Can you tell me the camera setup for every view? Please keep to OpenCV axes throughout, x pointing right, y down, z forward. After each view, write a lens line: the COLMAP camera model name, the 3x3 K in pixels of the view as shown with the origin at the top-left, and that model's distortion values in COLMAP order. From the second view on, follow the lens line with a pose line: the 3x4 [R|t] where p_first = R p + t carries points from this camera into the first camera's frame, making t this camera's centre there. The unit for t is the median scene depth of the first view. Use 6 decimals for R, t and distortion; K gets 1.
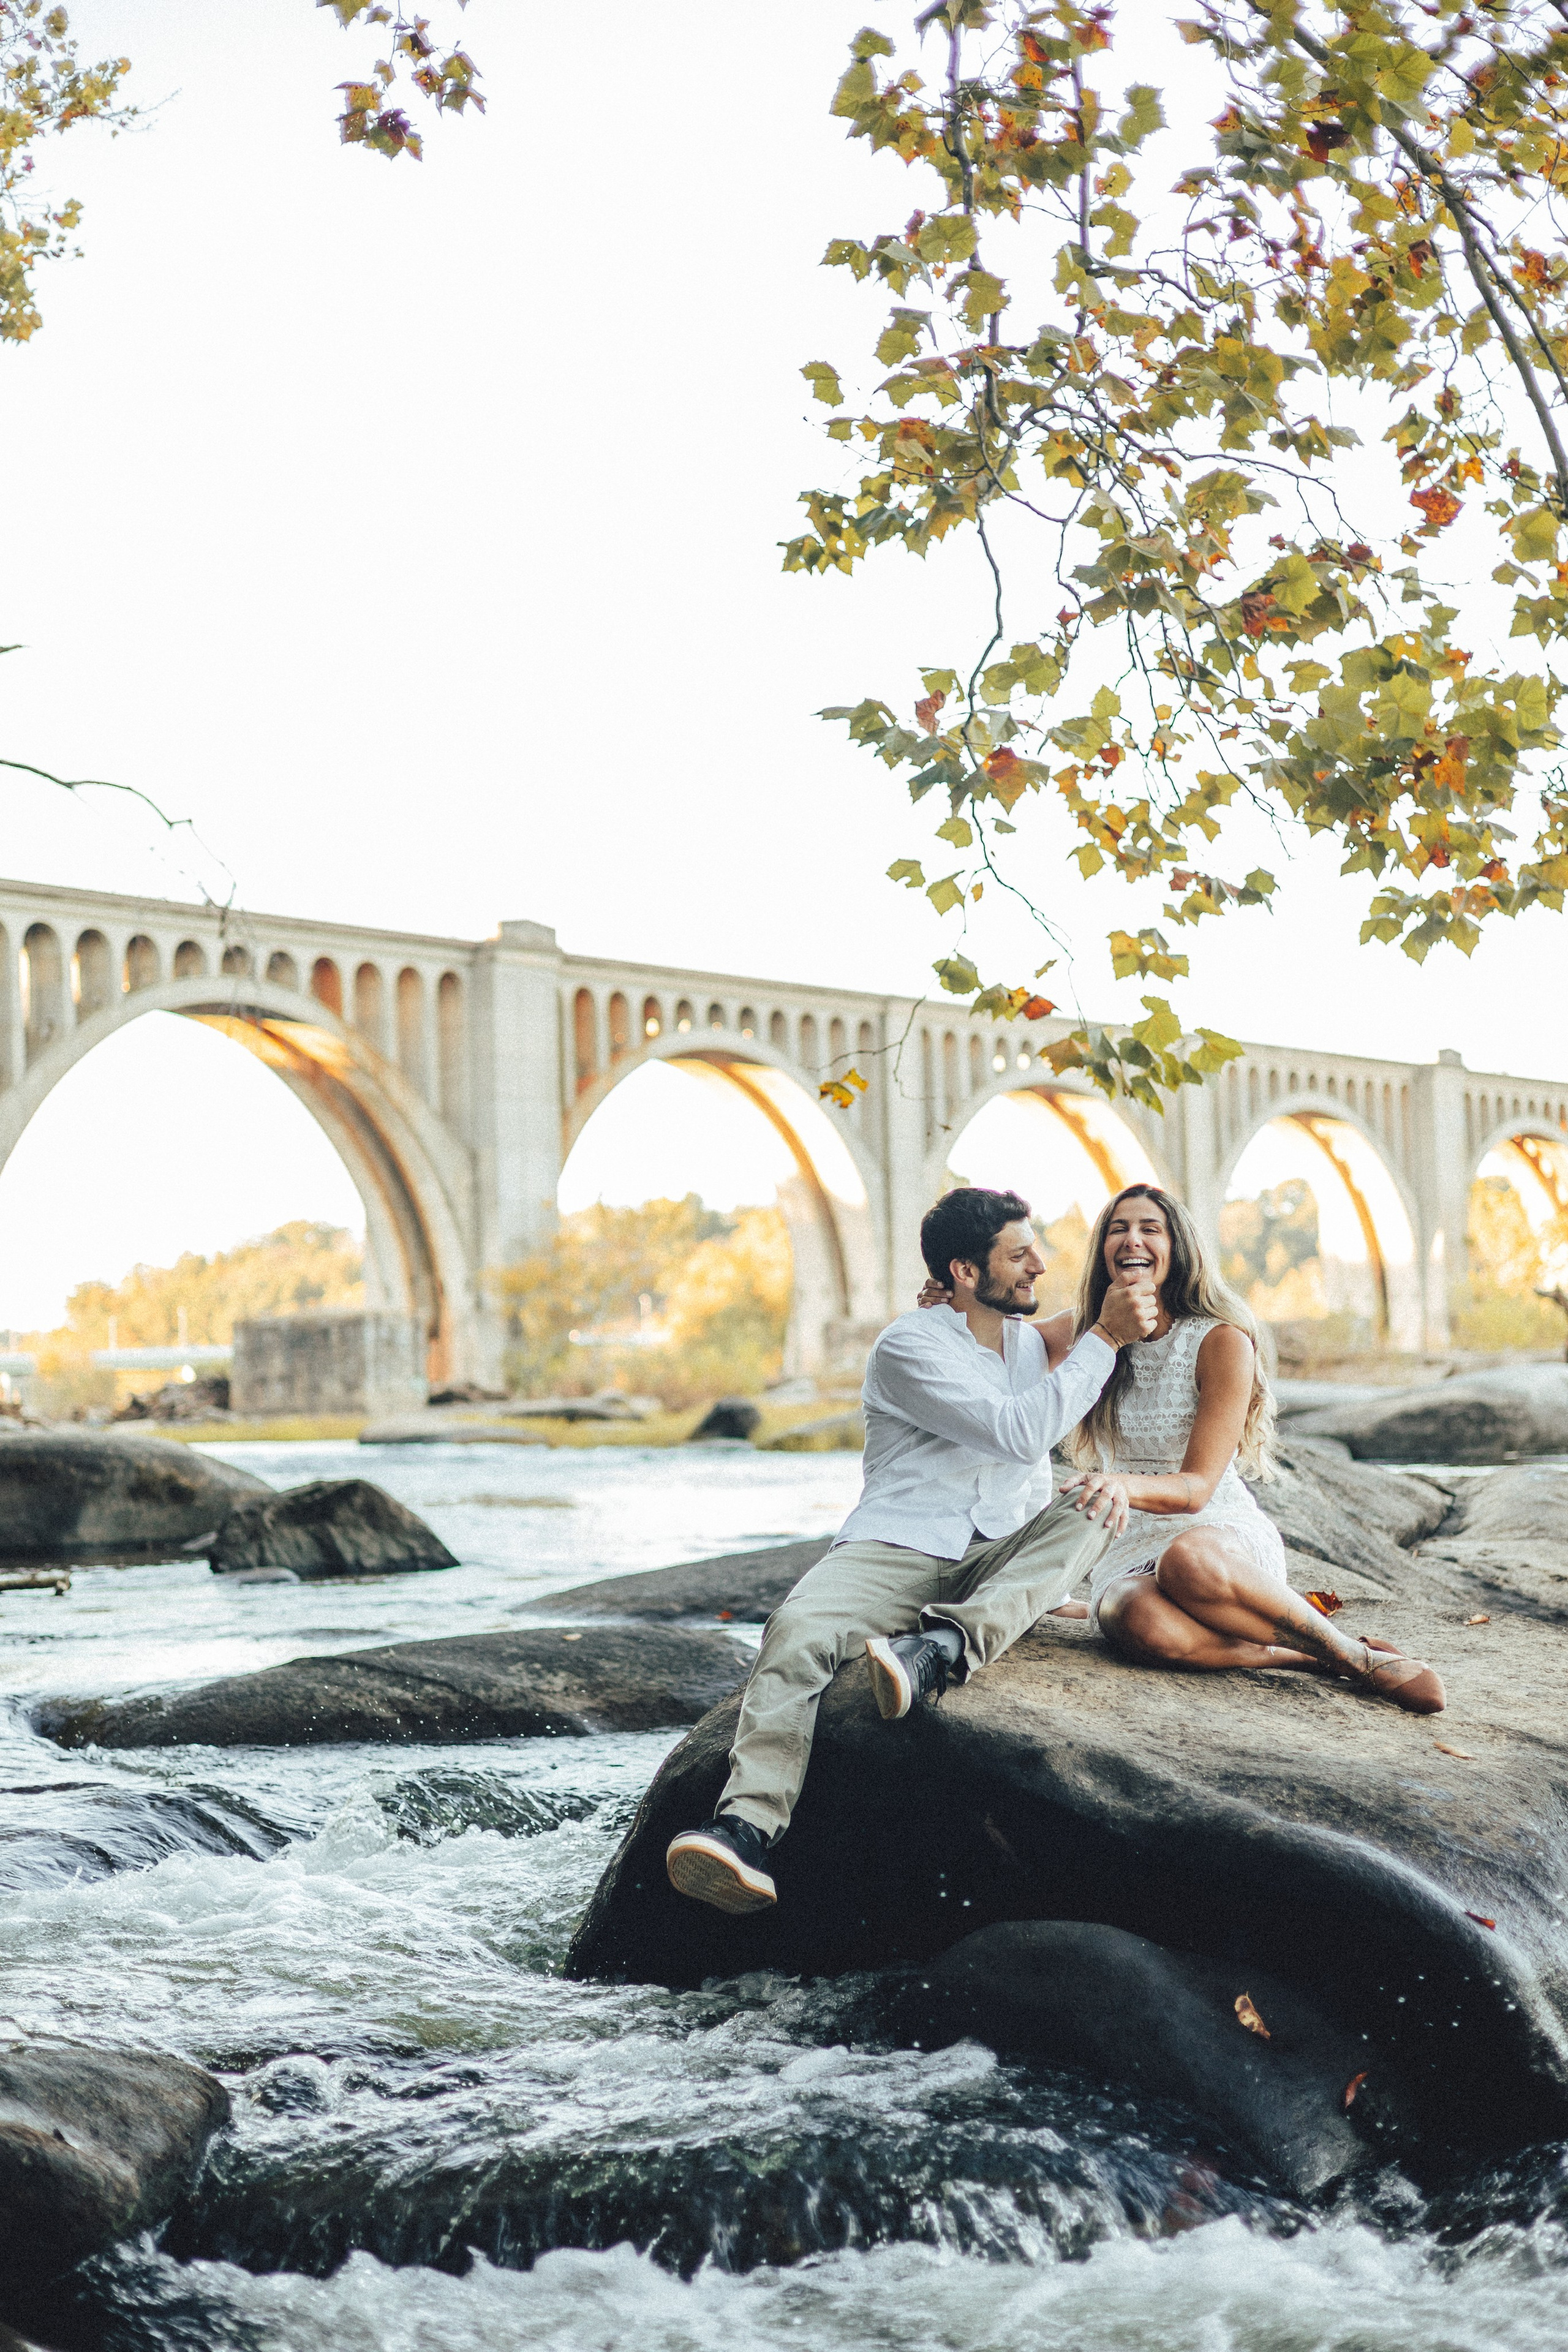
lens RADIAL K [[3361.3, 0, 782.1], [0, 3361.3, 1181.3], [0, 0, 1]] dist [0.005922, 0.056844]
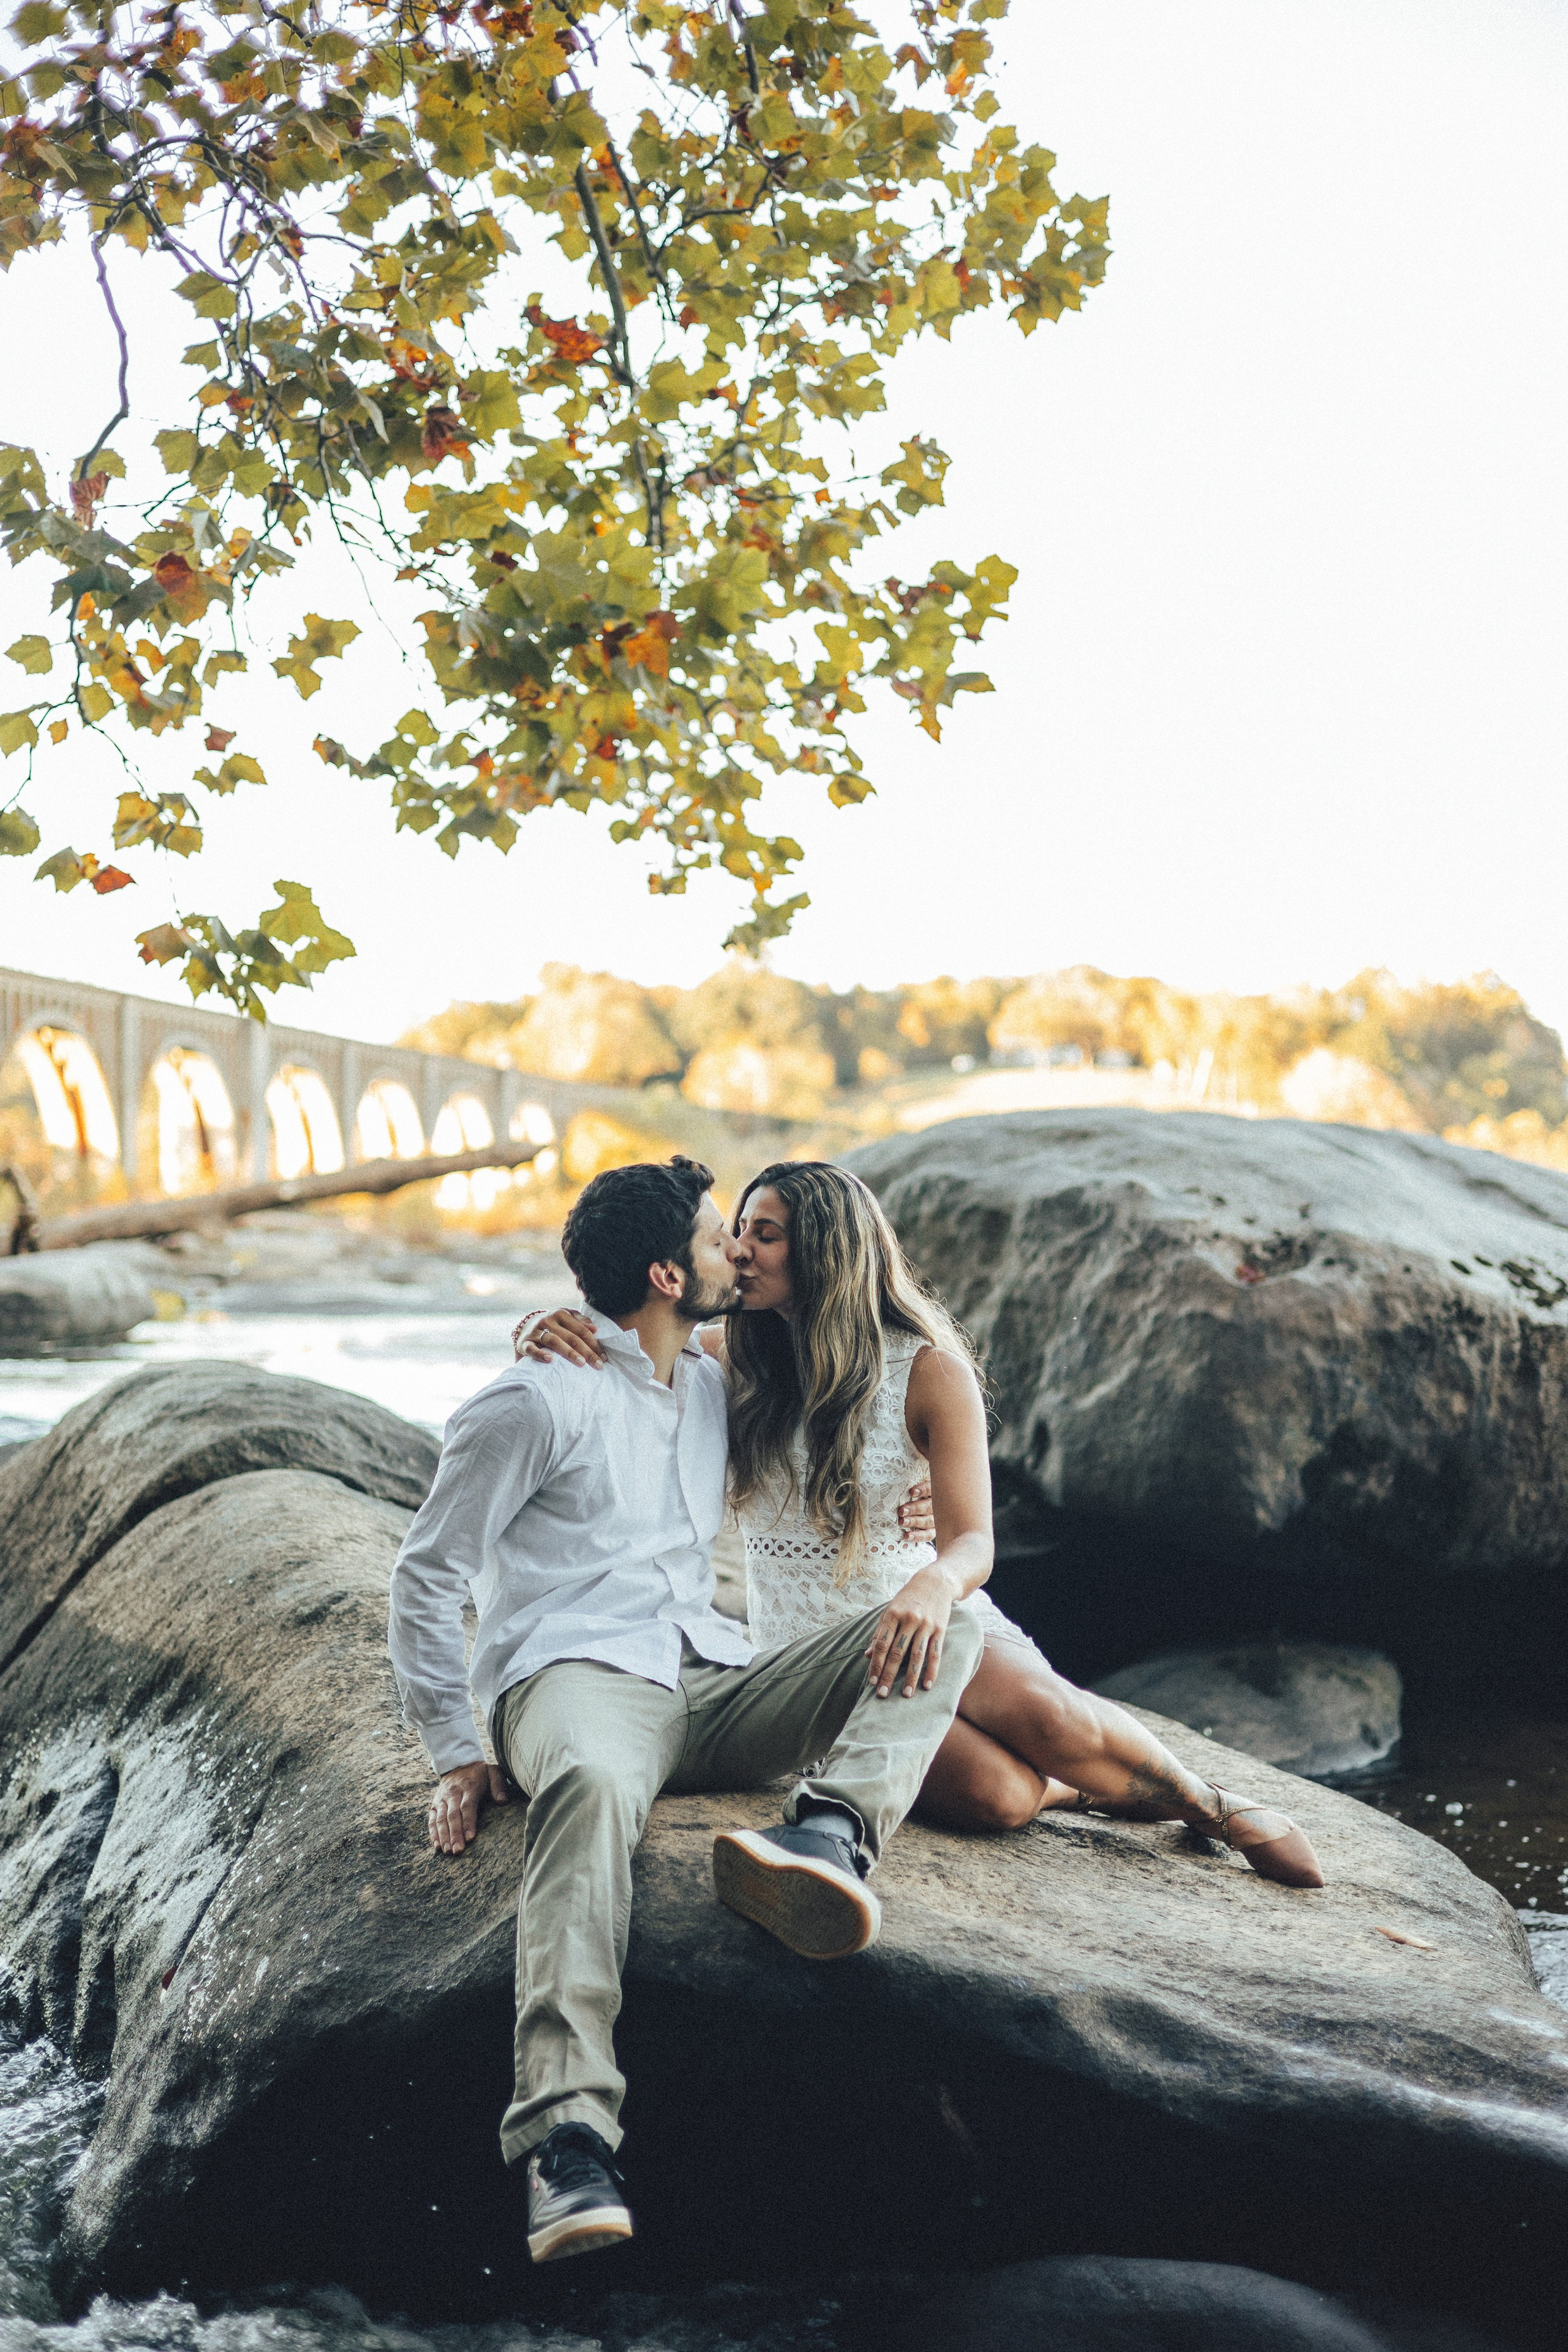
lens RADIAL K [[3290.1, 0, 782.0], [0, 3290.1, 1175.6], [0, 0, 1]] dist [0.023749, -0.051101]
pose [[0.879618, 0.039322, 0.474053, -0.151928], [-0.057572, 0.998052, 0.024038, -0.008539], [-0.472184, -0.048437, 0.880168, 0.209833]]
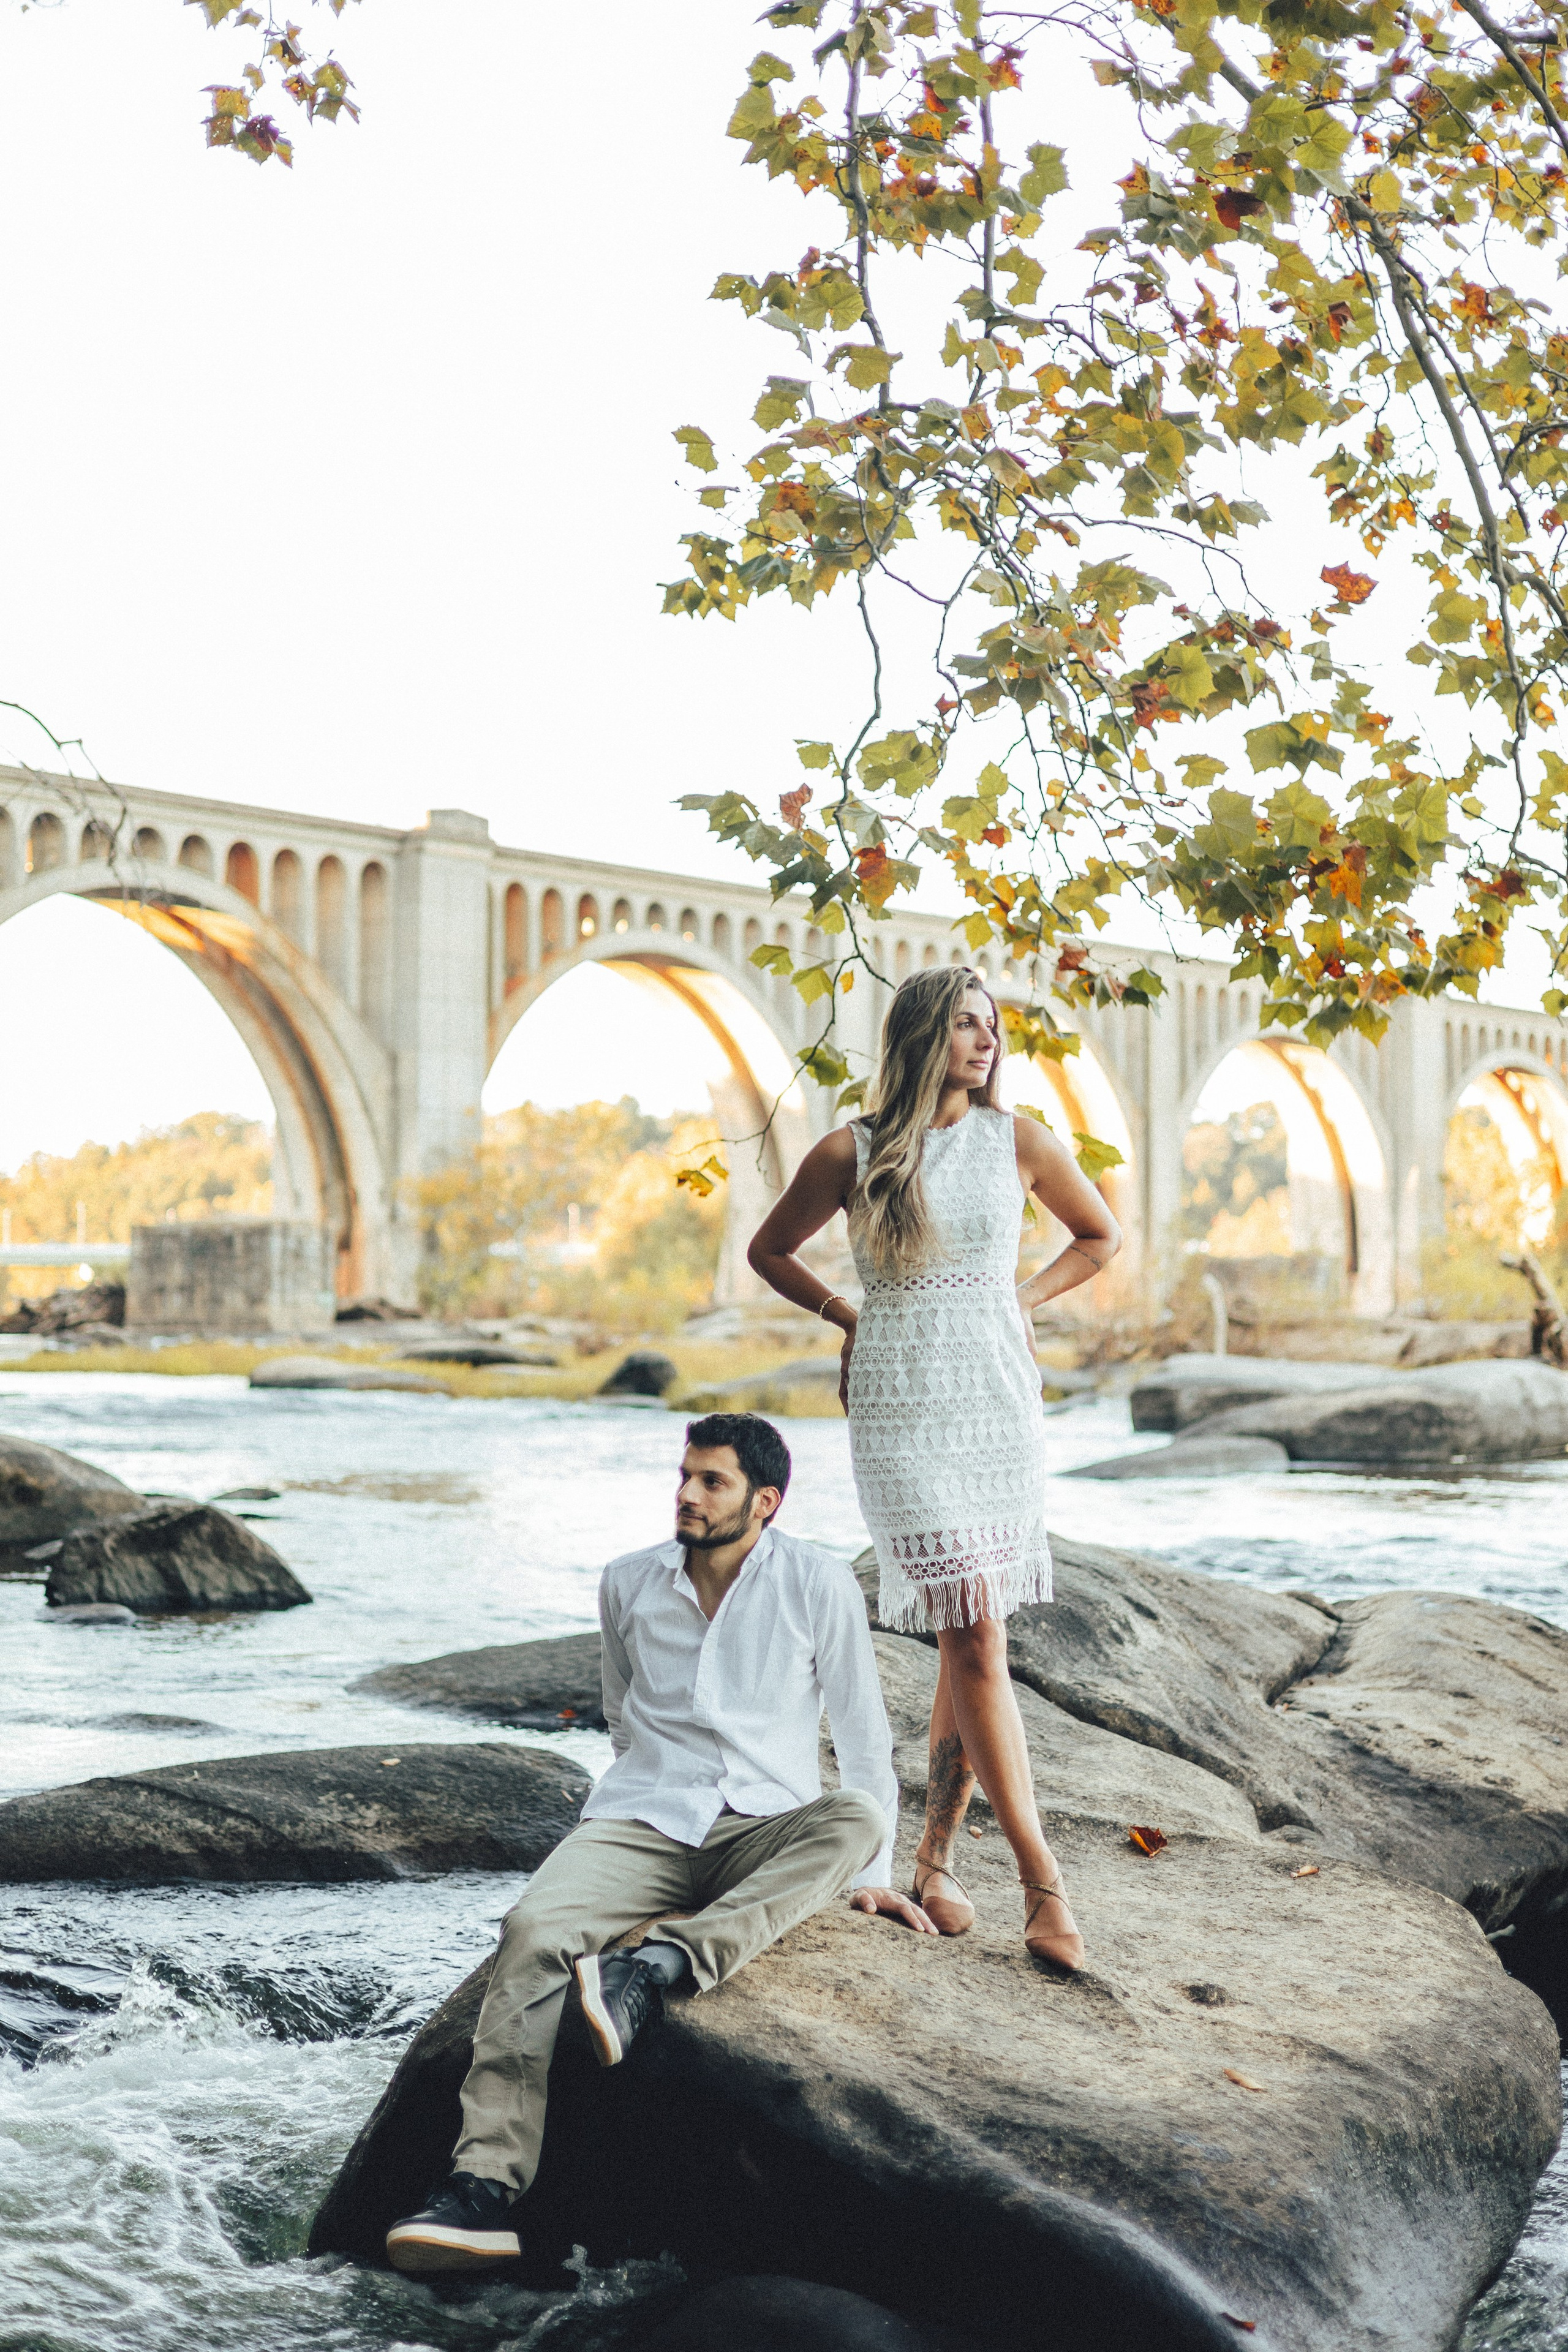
lens RADIAL K [[3562.5, 0, 768.7], [0, 3562.5, 1062.3], [0, 0, 1]] dist [0.007806, 0.068648]
pose [[0.999404, 0.032320, 0.012160, 0.023556], [-0.032241, 0.999458, -0.006642, -0.053655], [-0.012368, 0.006246, 0.999904, 0.001632]]
